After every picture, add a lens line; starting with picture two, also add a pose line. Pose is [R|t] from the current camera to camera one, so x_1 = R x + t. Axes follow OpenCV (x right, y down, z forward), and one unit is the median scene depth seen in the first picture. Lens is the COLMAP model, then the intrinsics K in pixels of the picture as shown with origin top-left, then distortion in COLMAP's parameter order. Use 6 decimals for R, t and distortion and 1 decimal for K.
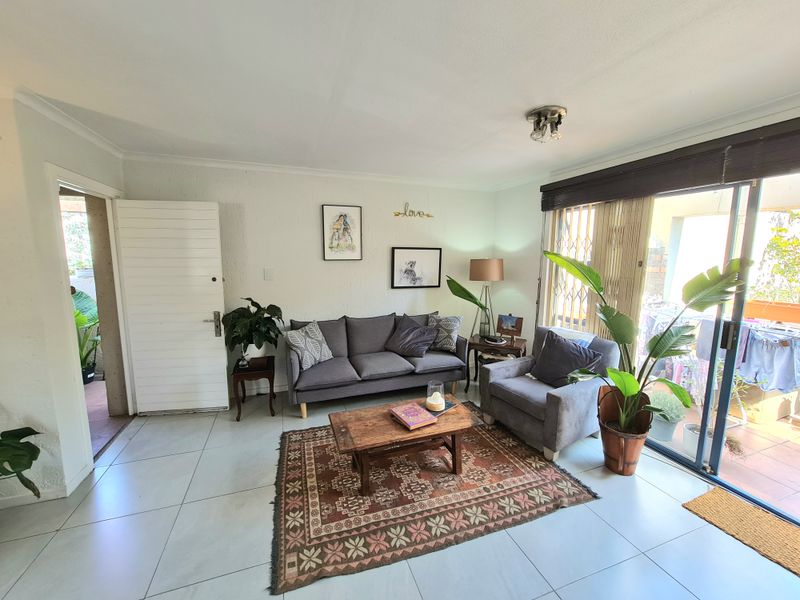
lens RADIAL K [[327.2, 0, 399.0], [0, 327.2, 297.8], [0, 0, 1]] dist [-0.006438, 0.003602]
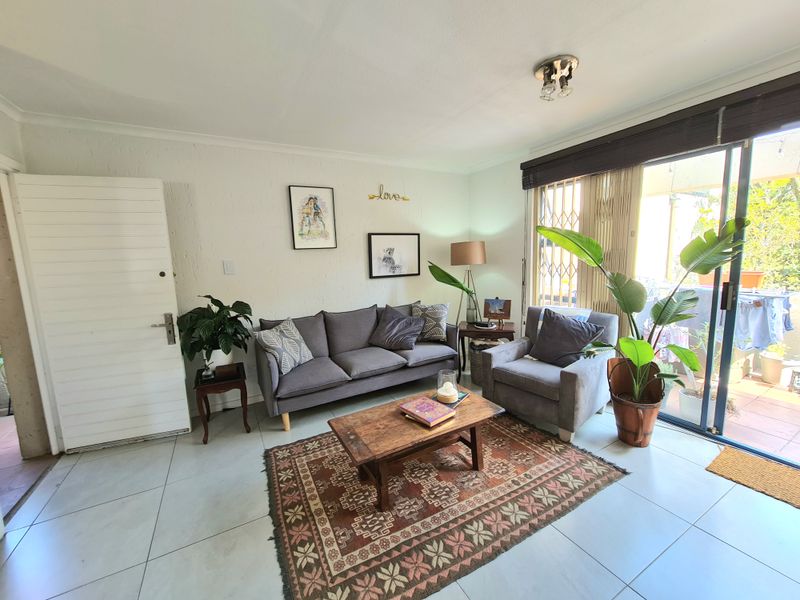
lens RADIAL K [[327.2, 0, 399.6], [0, 327.2, 299.5], [0, 0, 1]] dist [-0.006438, 0.003602]
pose [[0.986358, -0.062833, 0.152151, -0.132021], [0.062769, 0.998014, 0.005228, 0.047547], [-0.152177, 0.004394, 0.988343, 0.128723]]
